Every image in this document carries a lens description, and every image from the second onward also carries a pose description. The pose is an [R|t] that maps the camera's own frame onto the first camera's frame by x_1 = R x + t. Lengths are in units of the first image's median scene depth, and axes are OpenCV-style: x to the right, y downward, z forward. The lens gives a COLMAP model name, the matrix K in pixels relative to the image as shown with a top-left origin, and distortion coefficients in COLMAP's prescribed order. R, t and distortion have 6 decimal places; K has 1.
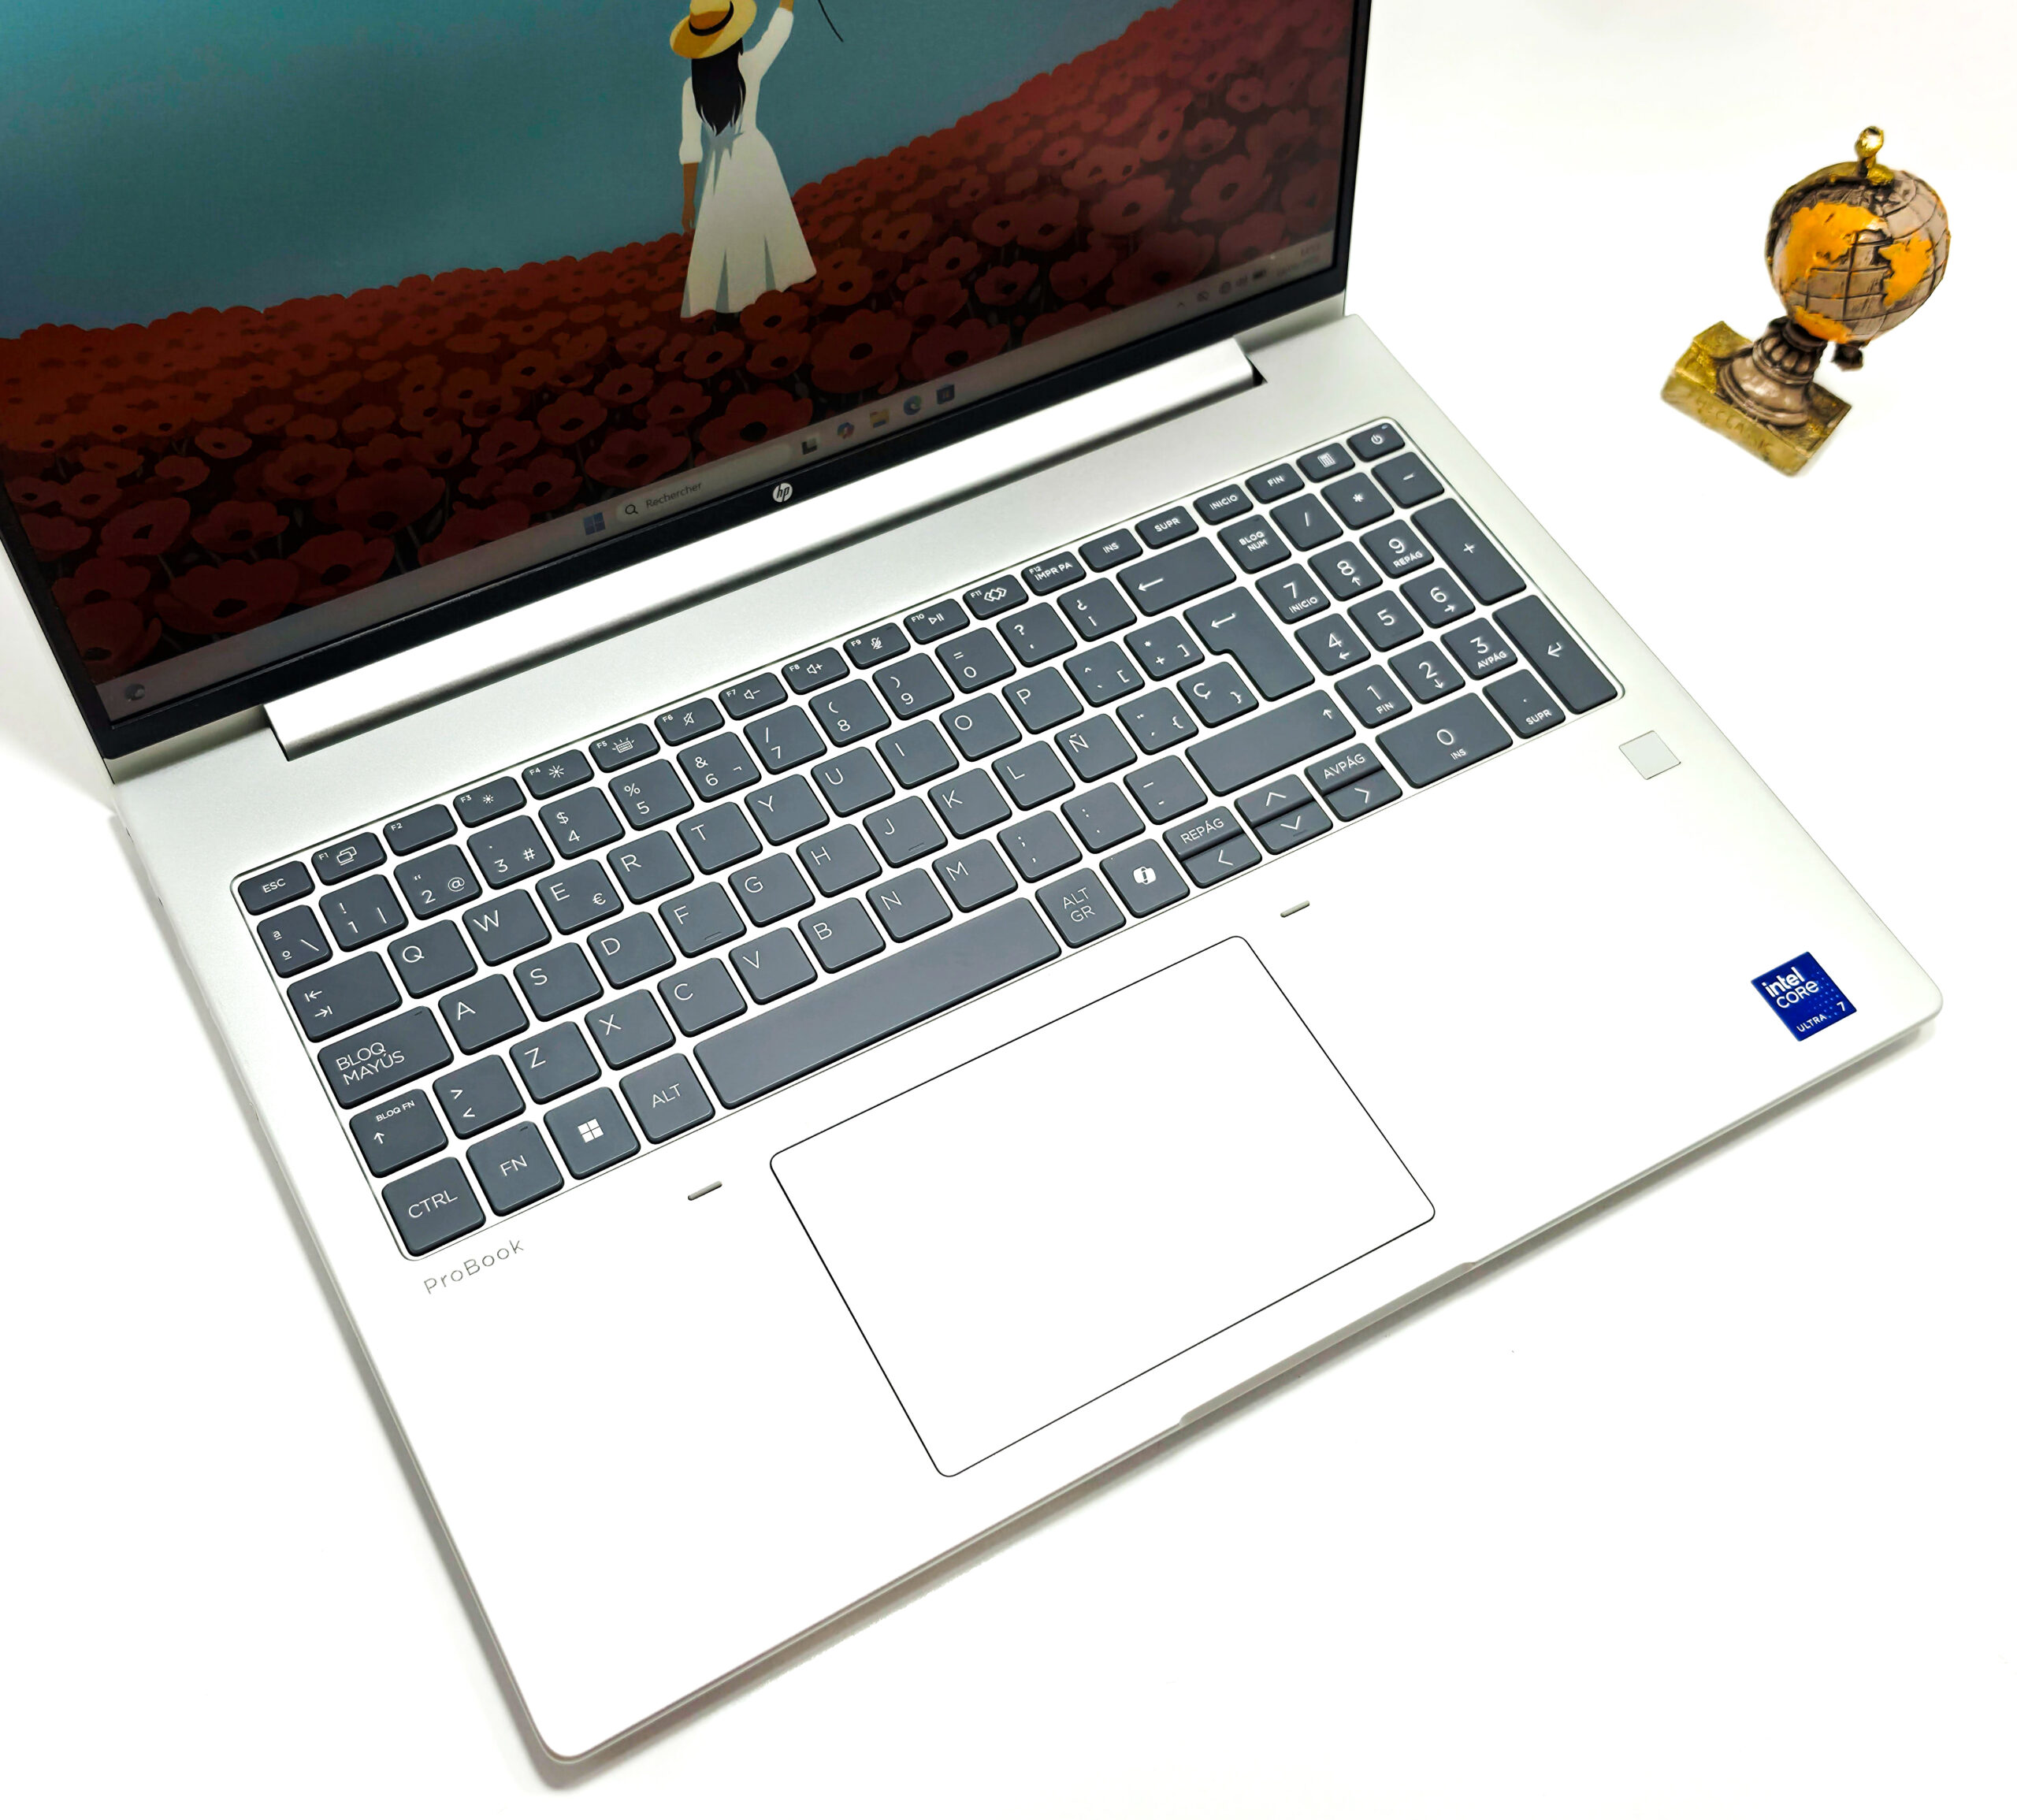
lens RADIAL K [[2230.3, 0, 999.9], [0, 2230.3, 912.9], [0, 0, 1]] dist [0.018789, 0.000000]
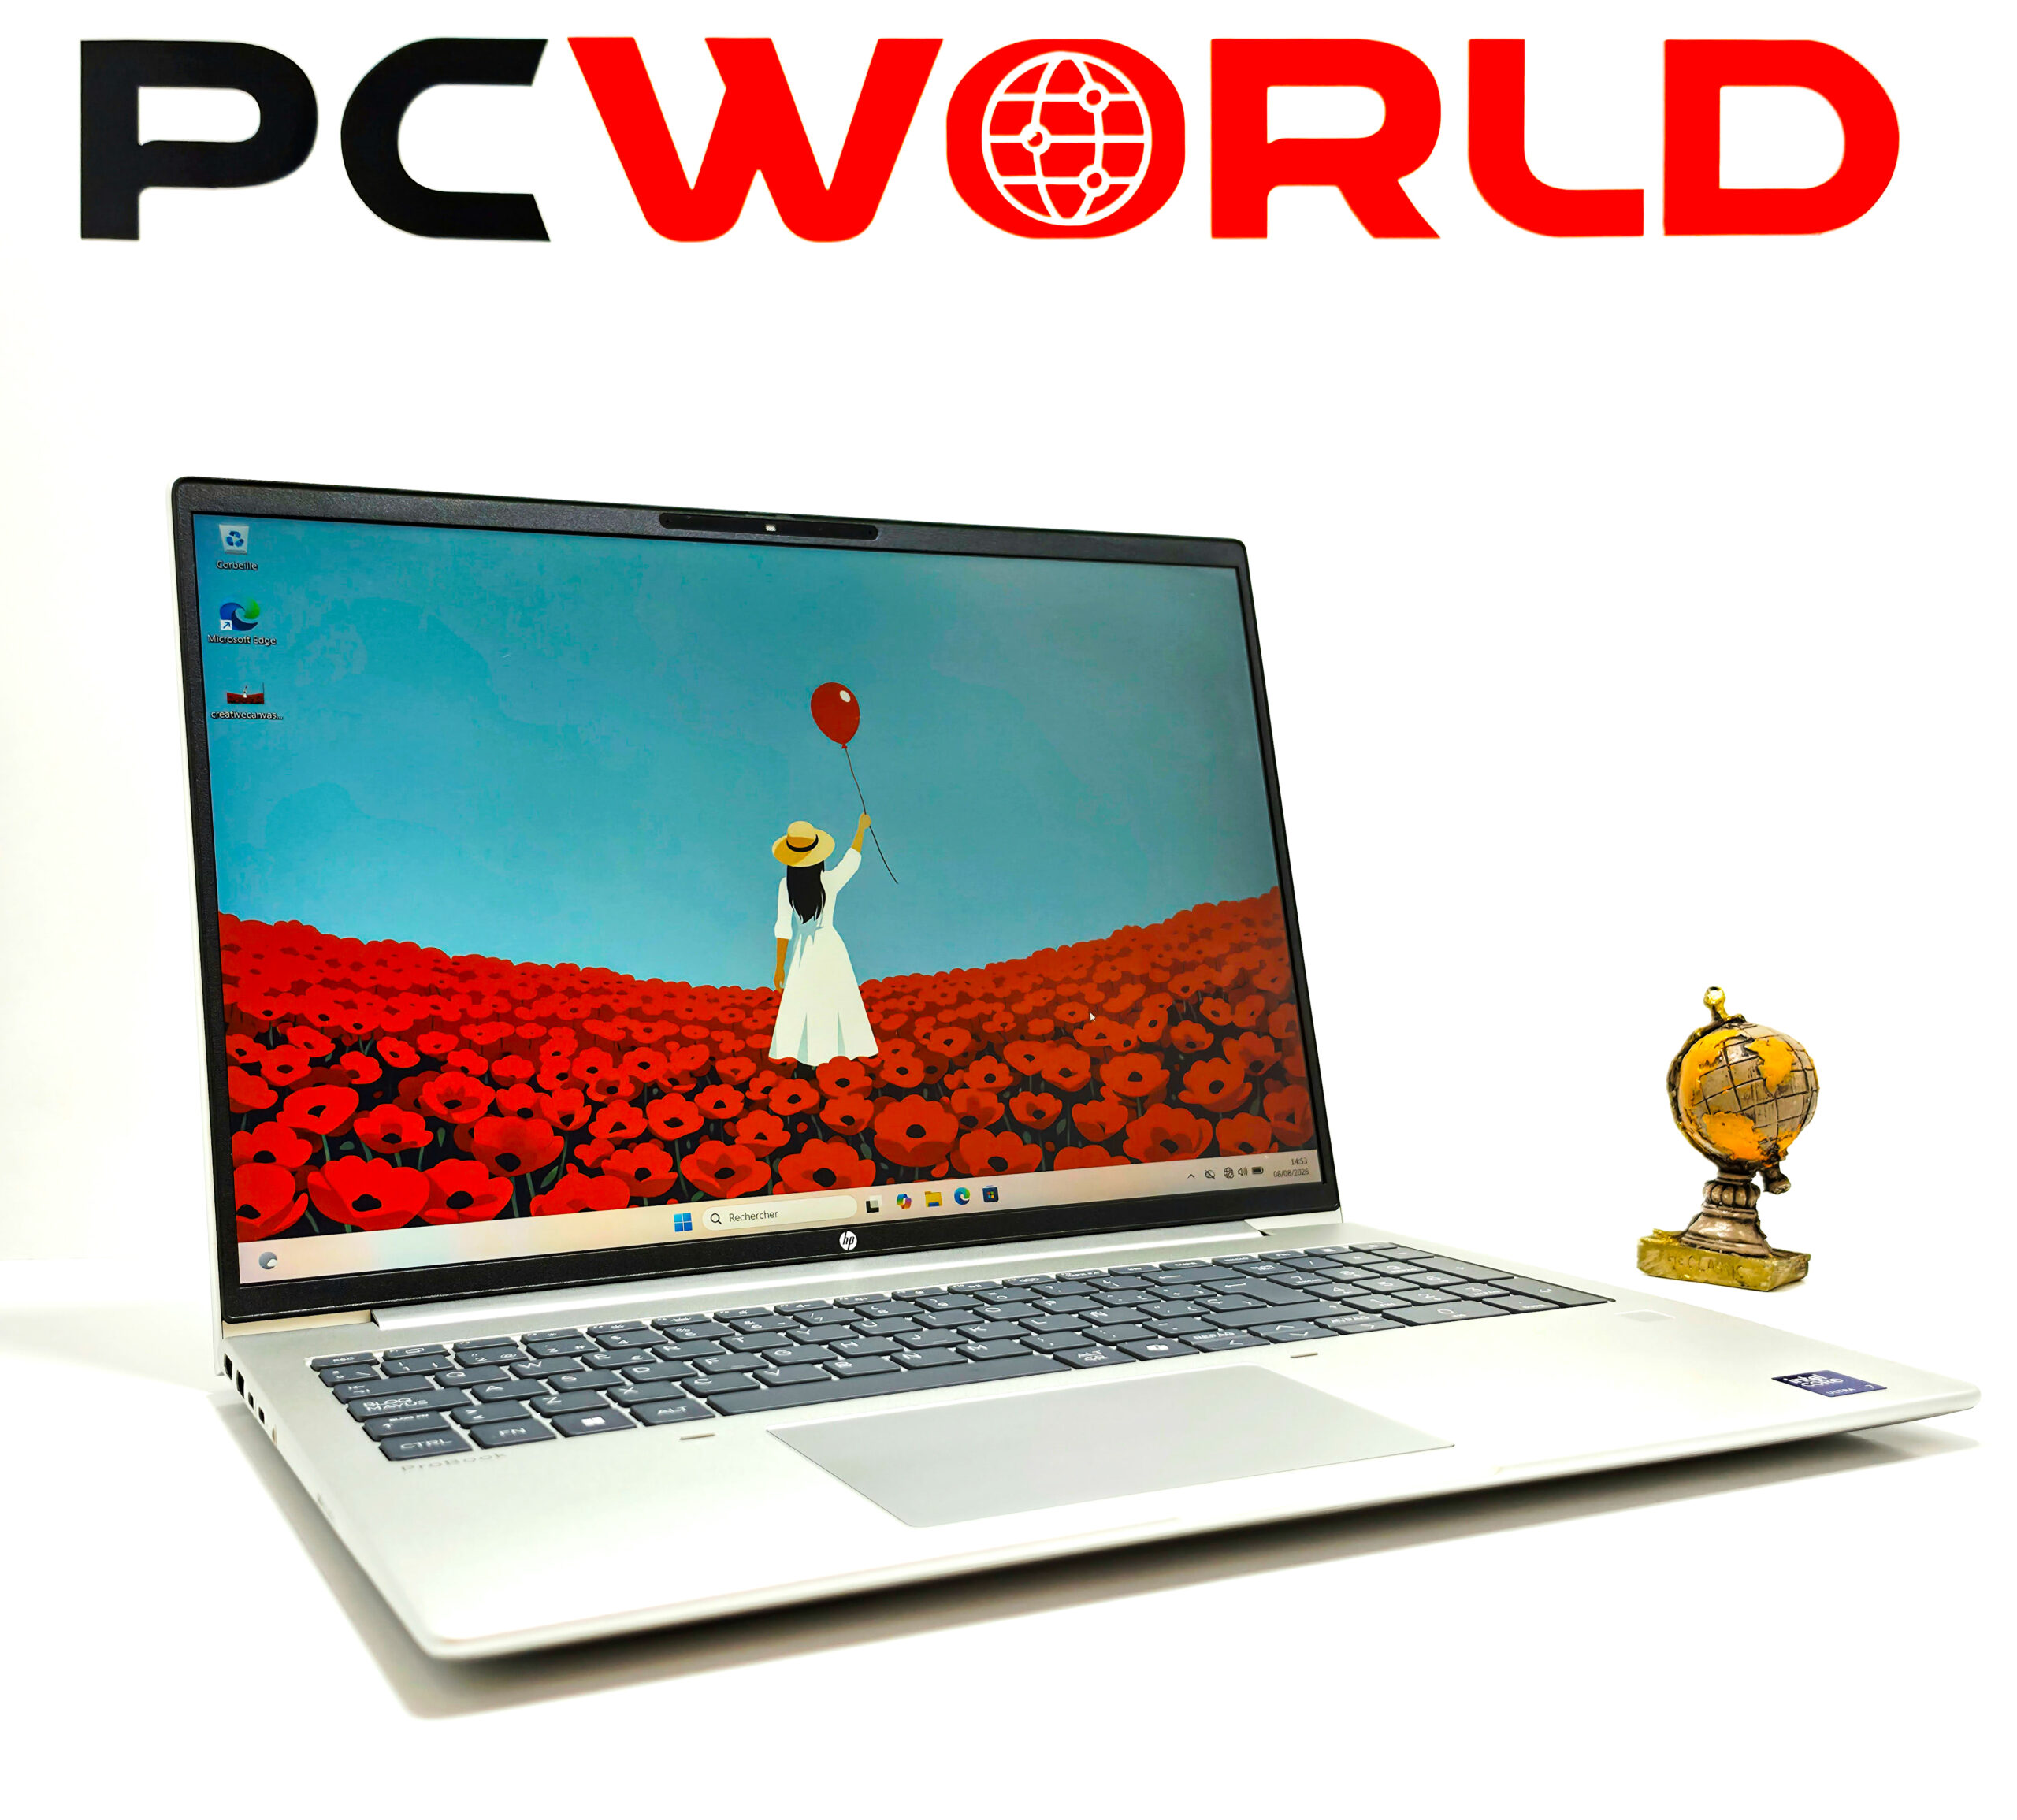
lens RADIAL K [[2230.3, 0, 1008.5], [0, 2230.3, 907.5], [0, 0, 1]] dist [0.018789, 0.000000]
pose [[0.995637, -0.086308, -0.035462, 0.043645], [0.015739, 0.529938, -0.847890, 0.748253], [0.091972, 0.843633, 0.528984, 0.269024]]
